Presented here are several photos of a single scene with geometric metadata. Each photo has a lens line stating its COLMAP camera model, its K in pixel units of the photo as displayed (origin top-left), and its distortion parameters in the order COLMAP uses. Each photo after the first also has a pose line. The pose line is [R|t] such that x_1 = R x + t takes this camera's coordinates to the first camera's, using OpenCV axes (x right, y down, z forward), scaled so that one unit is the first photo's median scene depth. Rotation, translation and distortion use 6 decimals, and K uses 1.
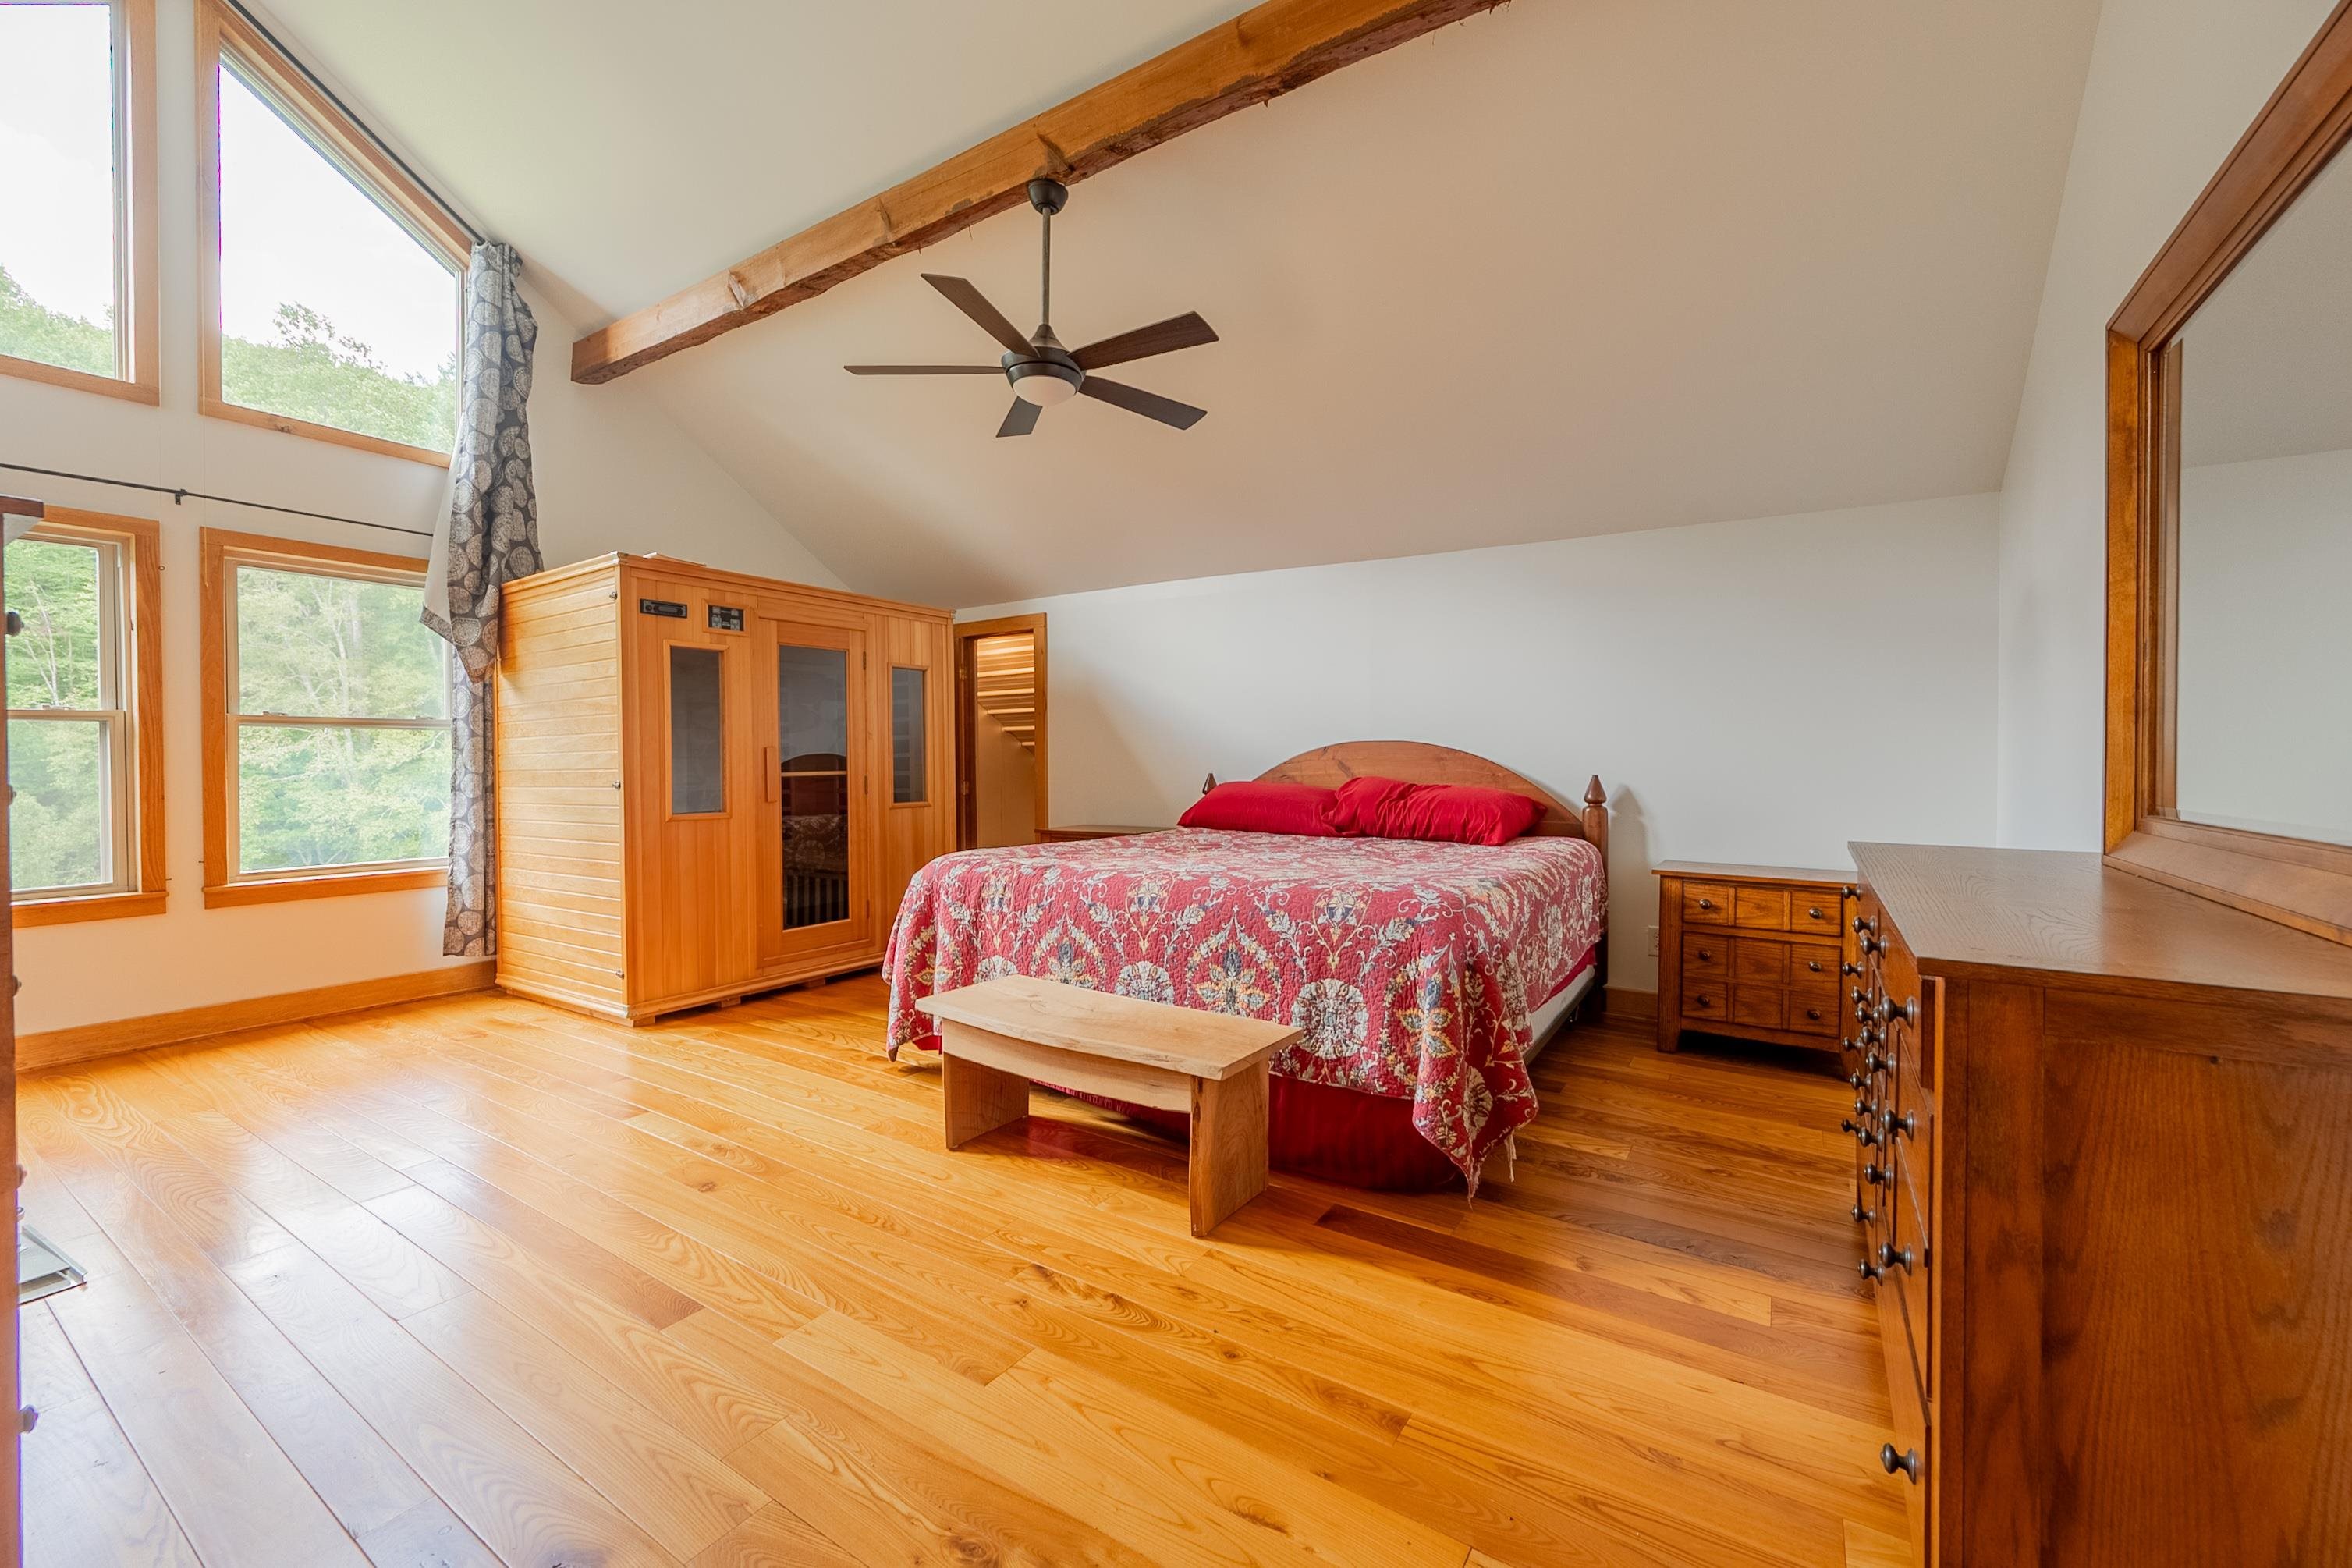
lens RADIAL K [[938.4, 0, 1164.4], [0, 938.4, 765.6], [0, 0, 1]] dist [-0.000165, 0.001312]
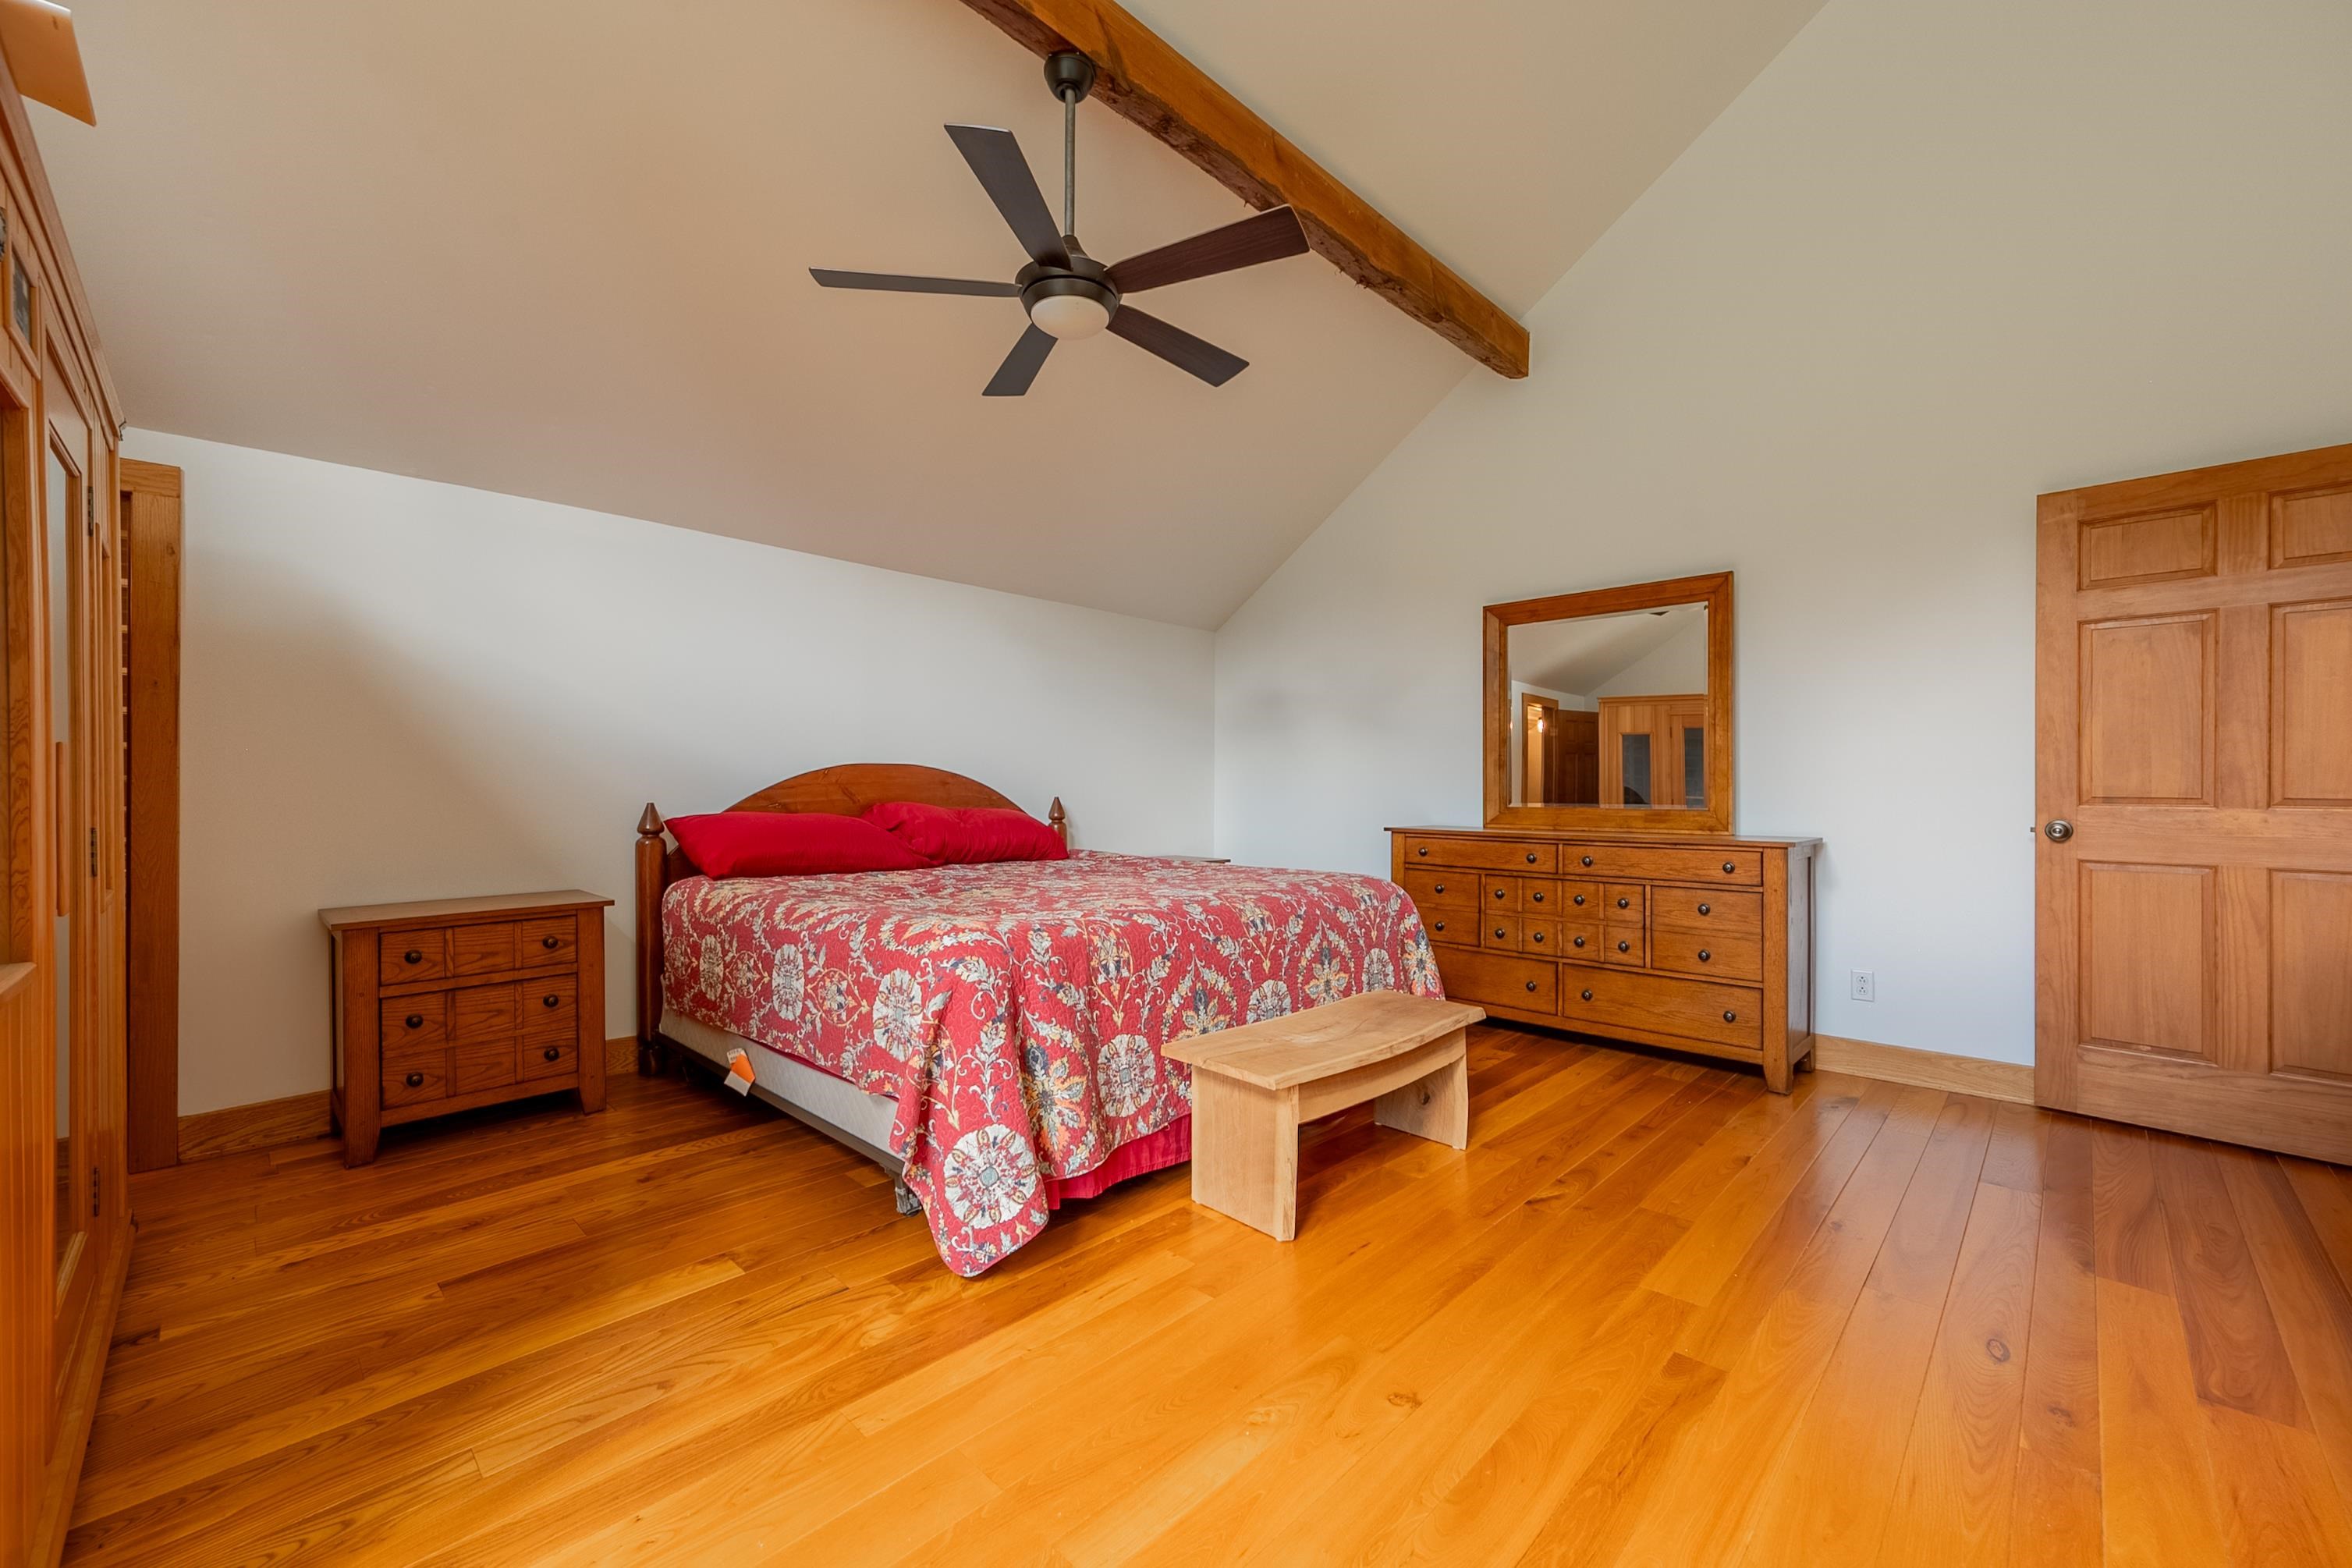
lens RADIAL K [[938.4, 0, 1187.1], [0, 938.4, 780.4], [0, 0, 1]] dist [-0.000165, 0.001312]
pose [[0.181297, 0.004983, 0.983416, -1.050161], [0.004015, 0.999975, -0.005807, -0.004565], [-0.983420, 0.005002, 0.181272, 0.902458]]
